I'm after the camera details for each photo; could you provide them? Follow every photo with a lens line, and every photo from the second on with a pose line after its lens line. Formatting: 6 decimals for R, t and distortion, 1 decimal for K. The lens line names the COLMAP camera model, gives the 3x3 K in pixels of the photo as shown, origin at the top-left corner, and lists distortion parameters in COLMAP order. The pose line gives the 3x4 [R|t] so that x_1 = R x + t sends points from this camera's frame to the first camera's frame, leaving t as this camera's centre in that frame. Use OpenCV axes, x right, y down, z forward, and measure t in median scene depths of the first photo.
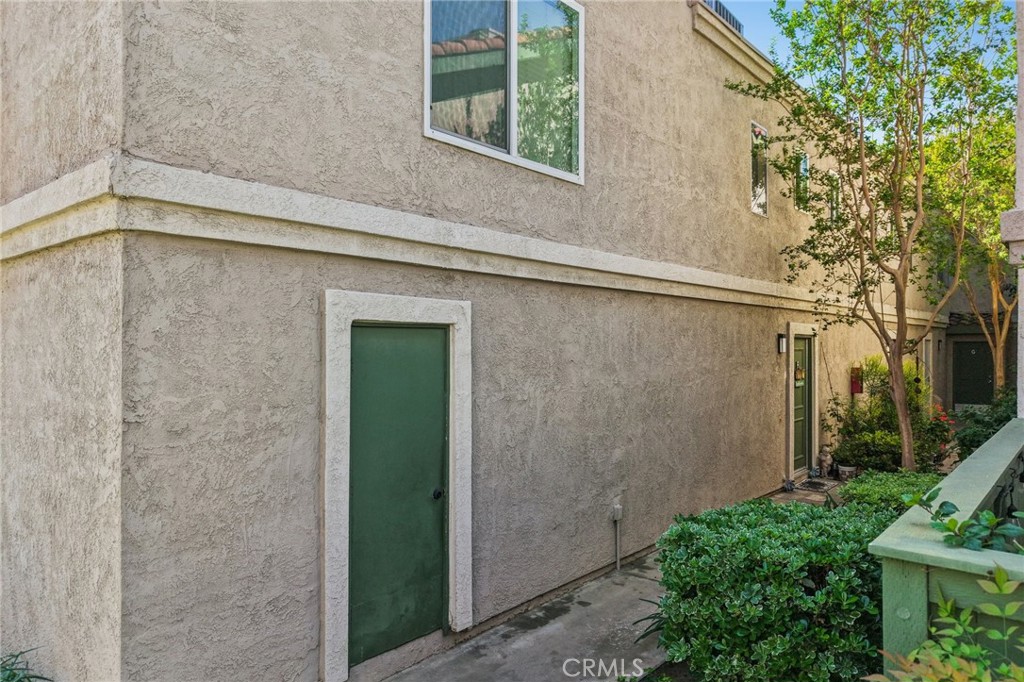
lens RADIAL K [[674.1, 0, 512.0], [0, 674.1, 341.0], [0, 0, 1]] dist [0.047477, -0.070761]
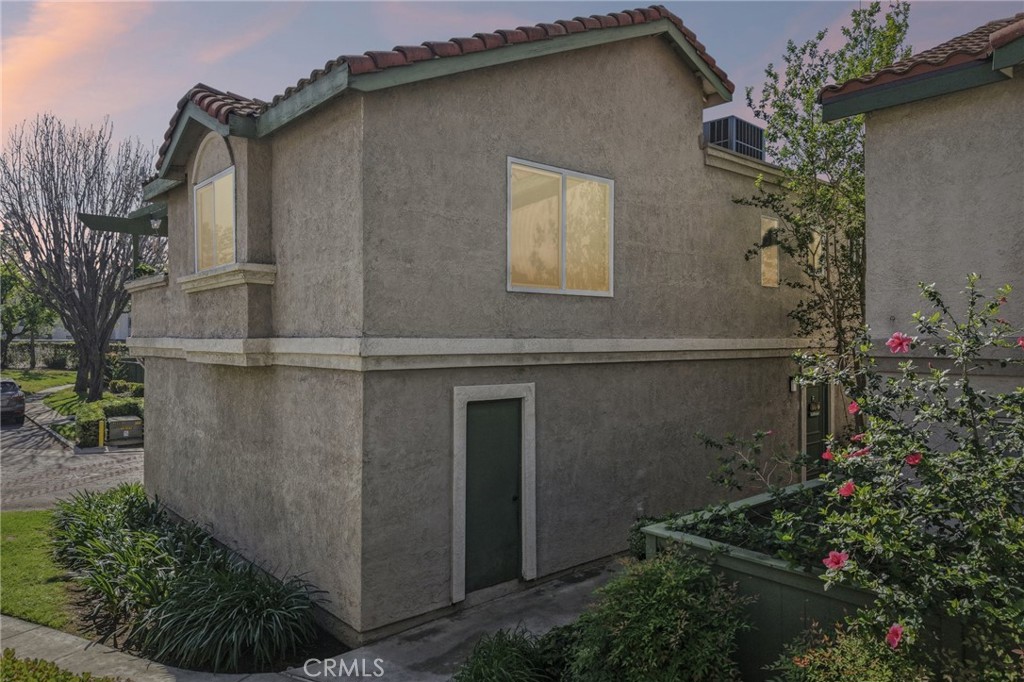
lens RADIAL K [[674.1, 0, 512.0], [0, 674.1, 341.0], [0, 0, 1]] dist [0.047477, -0.070761]
pose [[0.989964, 0.002814, -0.141291, 0.119610], [-0.001327, 0.999943, 0.010622, -0.184630], [0.141313, -0.010328, 0.989911, -0.669784]]
